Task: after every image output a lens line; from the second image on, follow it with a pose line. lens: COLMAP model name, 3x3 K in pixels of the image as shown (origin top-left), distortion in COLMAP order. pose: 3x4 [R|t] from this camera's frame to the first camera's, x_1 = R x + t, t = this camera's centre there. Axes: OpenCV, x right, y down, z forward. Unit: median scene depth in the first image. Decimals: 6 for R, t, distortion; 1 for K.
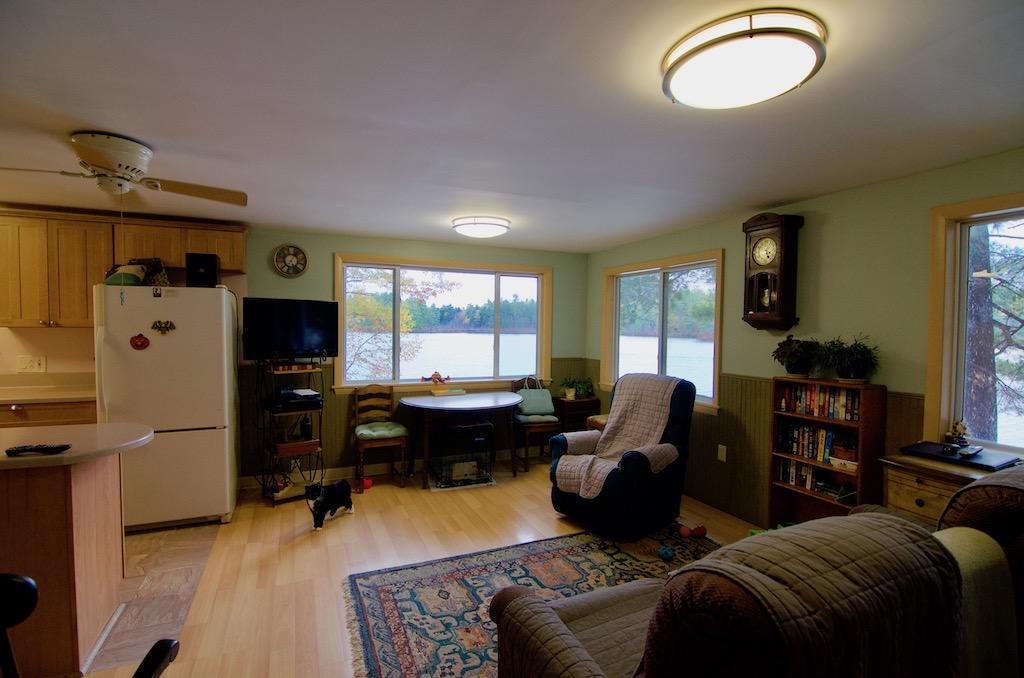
lens RADIAL K [[495.5, 0, 512.3], [0, 495.5, 342.5], [0, 0, 1]] dist [-0.014443, -0.000735]
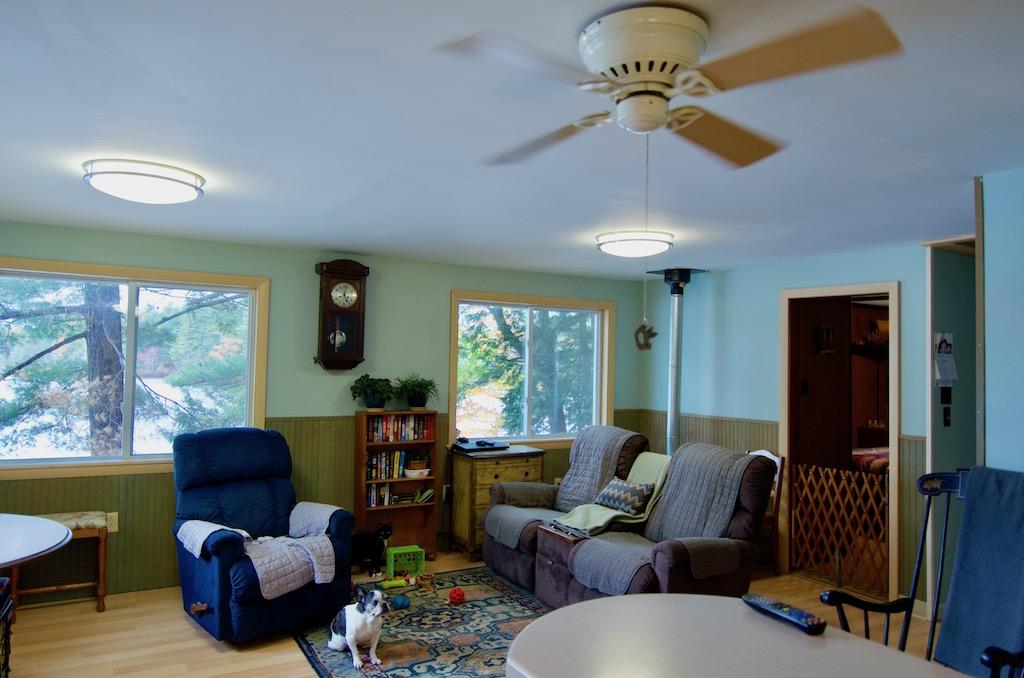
lens RADIAL K [[694.2, 0, 509.2], [0, 694.2, 341.1], [0, 0, 1]] dist [-0.002596, -0.004486]
pose [[-0.083780, 0.015875, 0.996358, -1.095513], [0.017091, 0.999749, -0.014492, -0.065383], [-0.996338, 0.015814, -0.084030, 0.849332]]
